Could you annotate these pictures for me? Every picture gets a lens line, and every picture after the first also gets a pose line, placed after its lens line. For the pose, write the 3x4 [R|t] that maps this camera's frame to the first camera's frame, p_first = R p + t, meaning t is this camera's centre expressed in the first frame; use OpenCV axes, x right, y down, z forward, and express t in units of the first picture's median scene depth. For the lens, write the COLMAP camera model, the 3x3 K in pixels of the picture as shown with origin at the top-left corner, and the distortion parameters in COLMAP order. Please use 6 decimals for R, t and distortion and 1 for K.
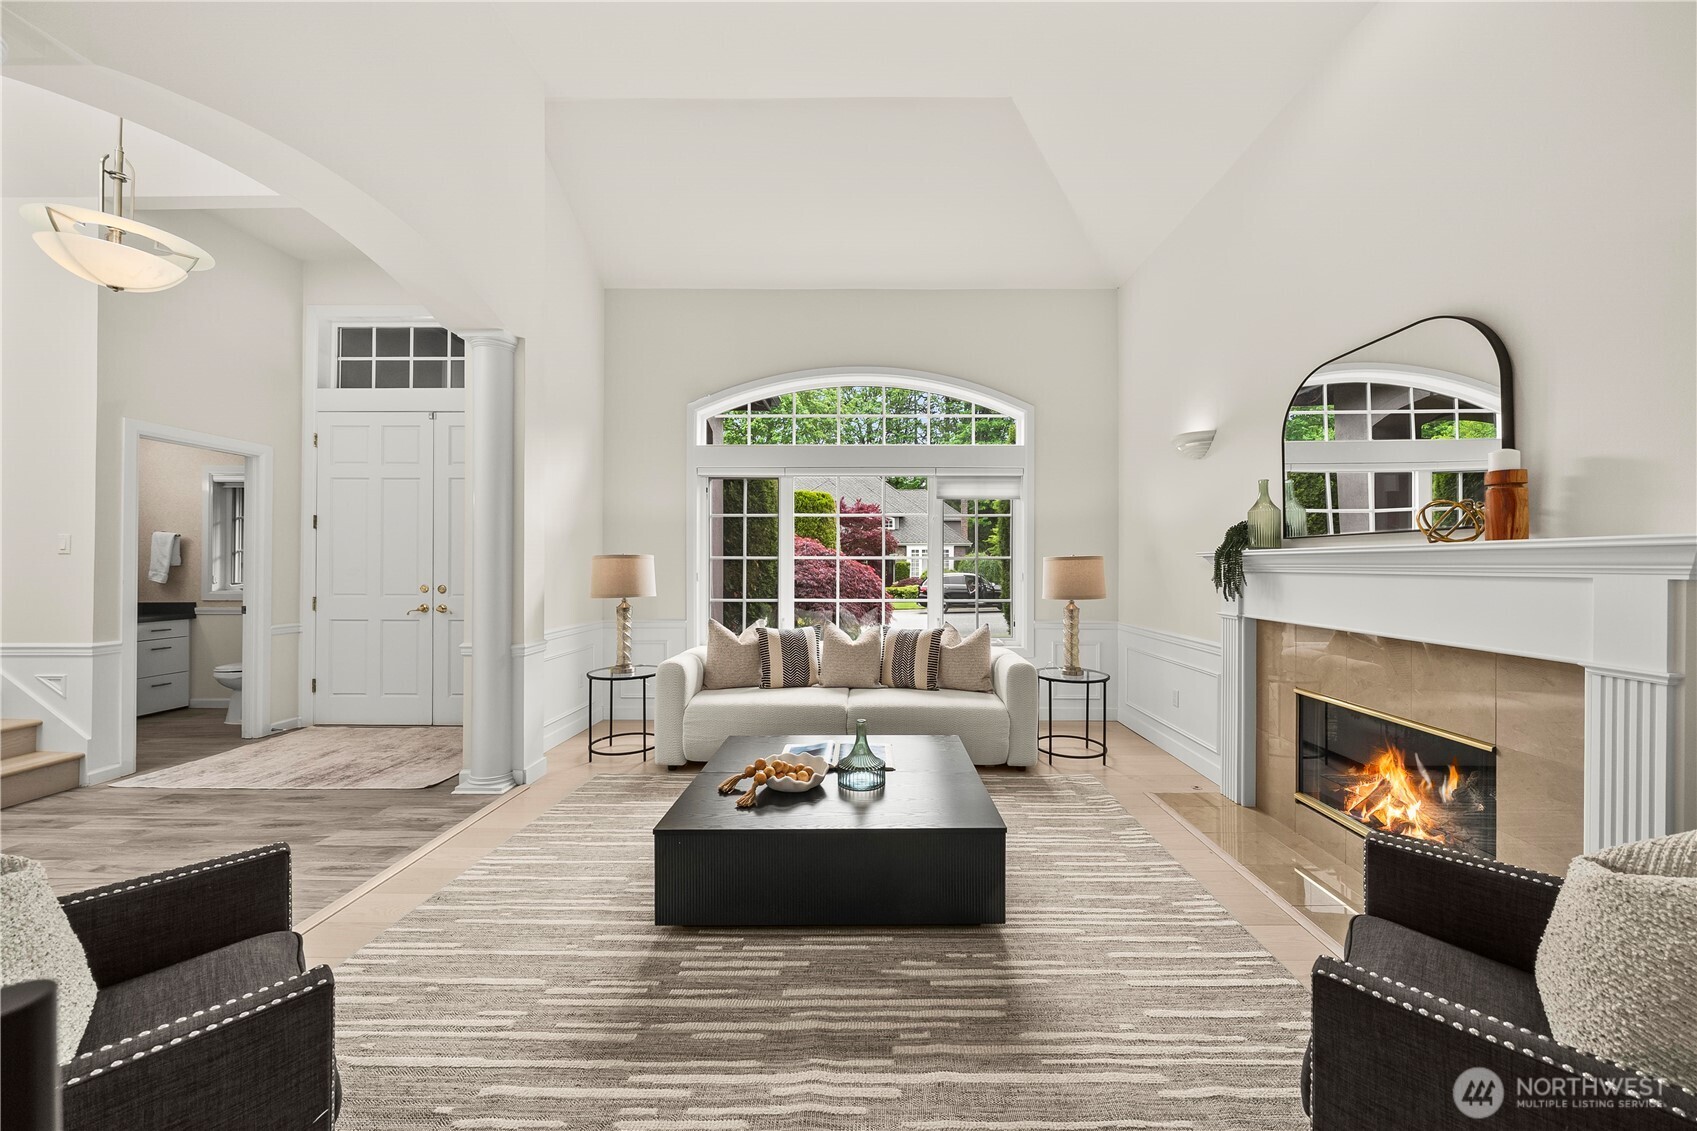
lens RADIAL K [[599.8, 0, 871.0], [0, 599.8, 560.8], [0, 0, 1]] dist [-0.001871, -0.000035]
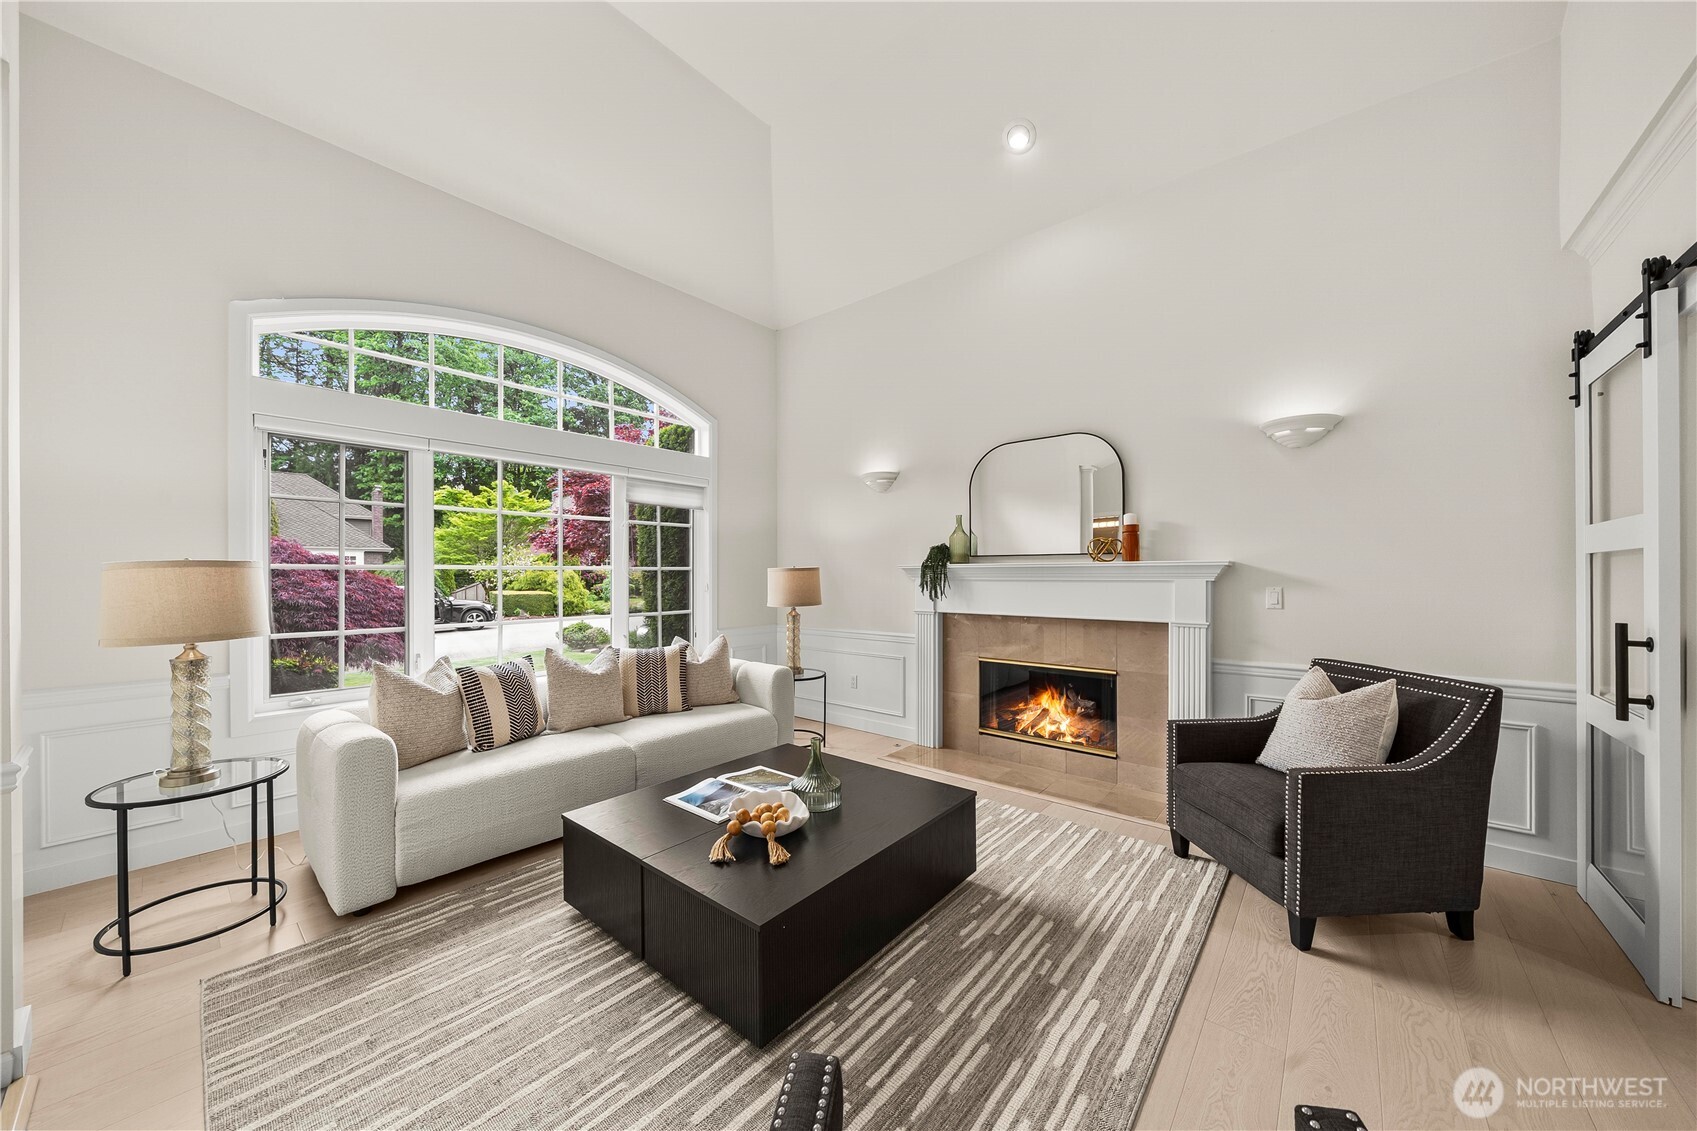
lens RADIAL K [[592.7, 0, 843.1], [0, 592.7, 572.3], [0, 0, 1]] dist [-0.004886, -0.000163]
pose [[0.644393, -0.002071, 0.764692, -0.603403], [-0.000443, 0.999995, 0.003082, -0.002719], [-0.764694, -0.002324, 0.644389, 0.301391]]
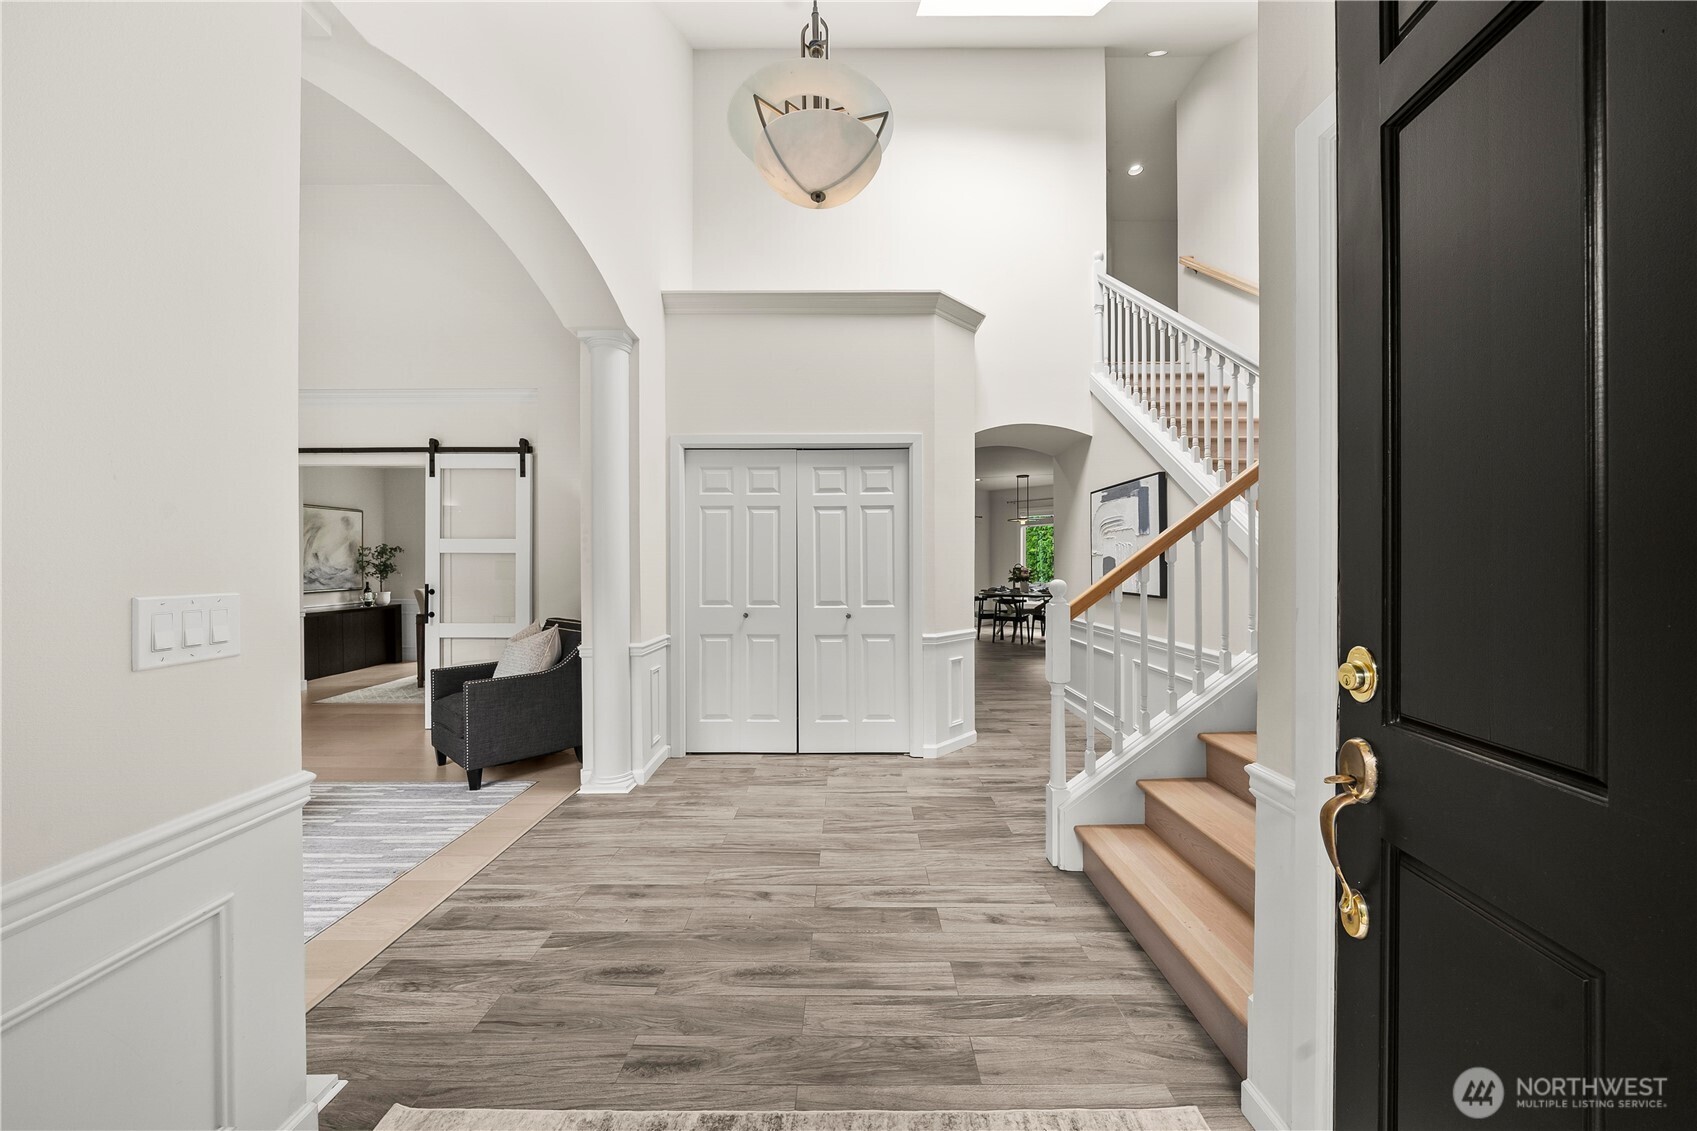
lens RADIAL K [[584.1, 0, 849.4], [0, 584.1, 566.6], [0, 0, 1]] dist [-0.002223, -0.000473]
pose [[-0.999980, 0.000832, -0.006294, -1.197615], [0.000837, 0.999999, -0.000803, 0.010135], [0.006294, -0.000808, -0.999980, 1.602886]]
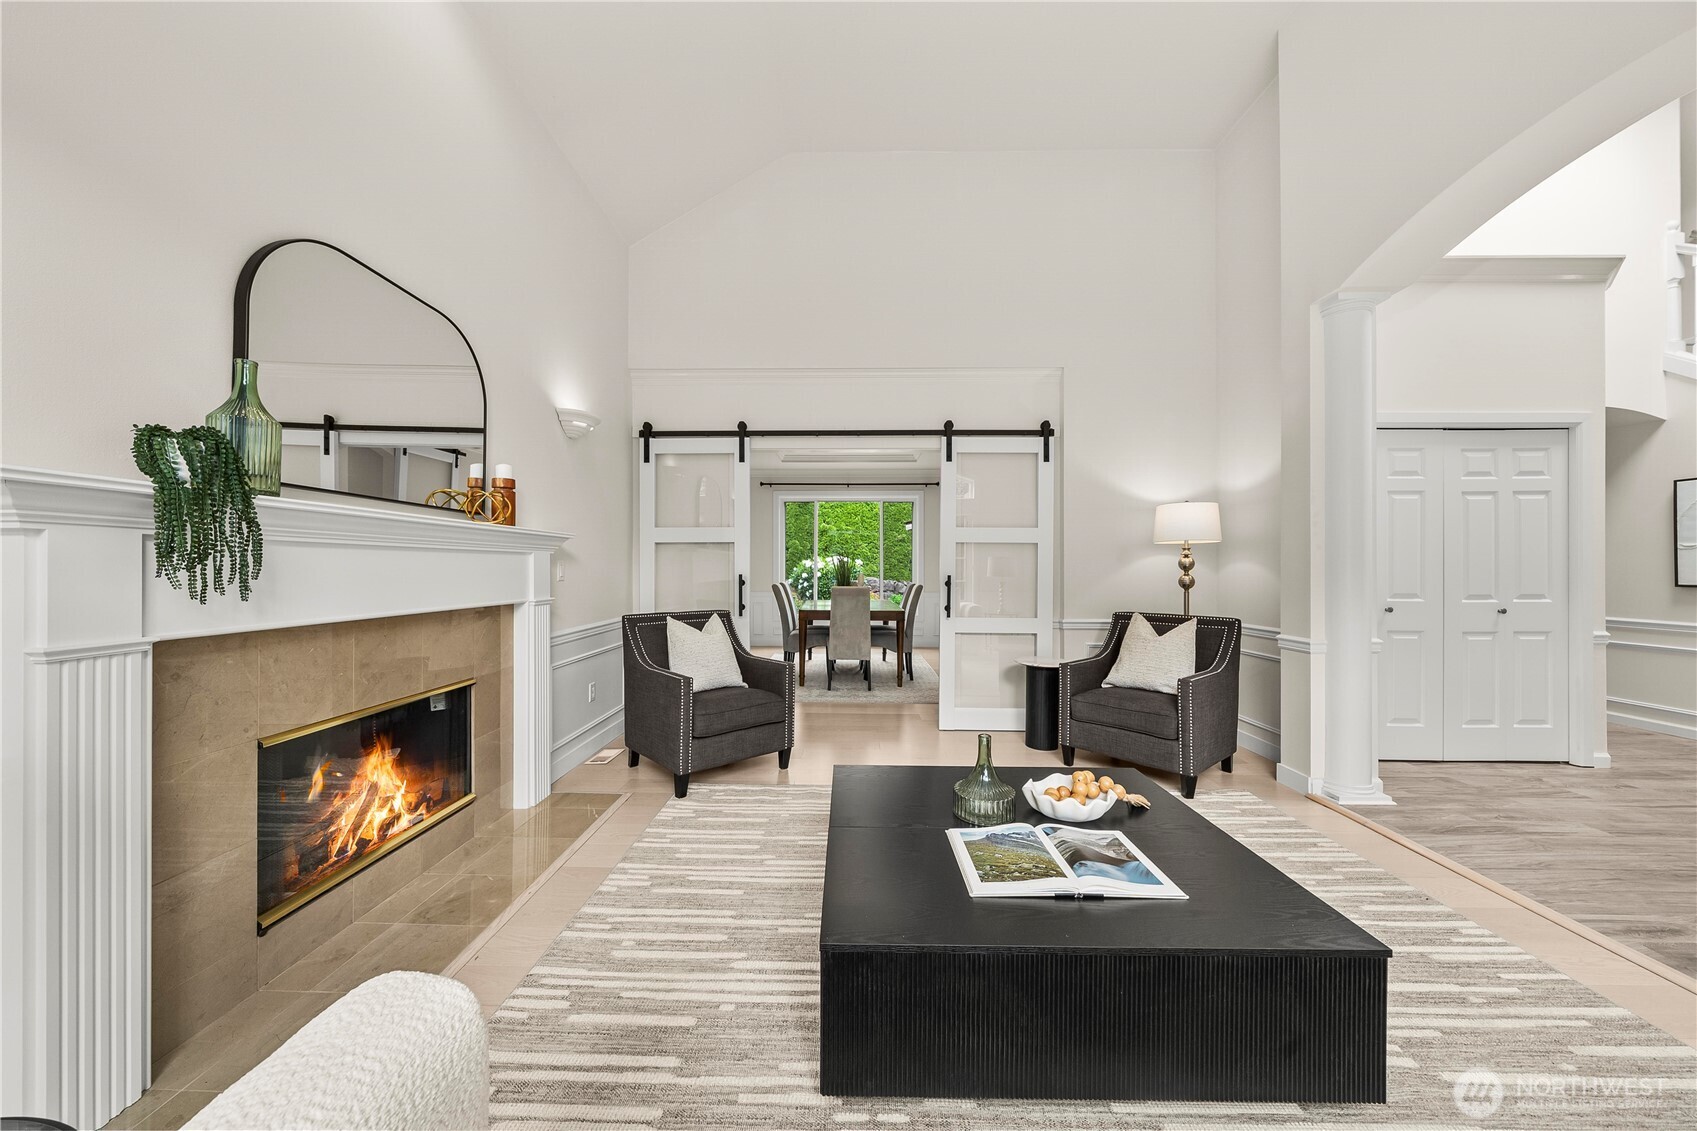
lens RADIAL K [[579.6, 0, 844.8], [0, 579.6, 568.1], [0, 0, 1]] dist [-0.002149, -0.000108]
pose [[-0.999935, -0.004769, 0.010343, 0.135098], [-0.004839, 0.999966, -0.006685, 0.045969], [-0.010310, -0.006735, -0.999924, 1.492014]]
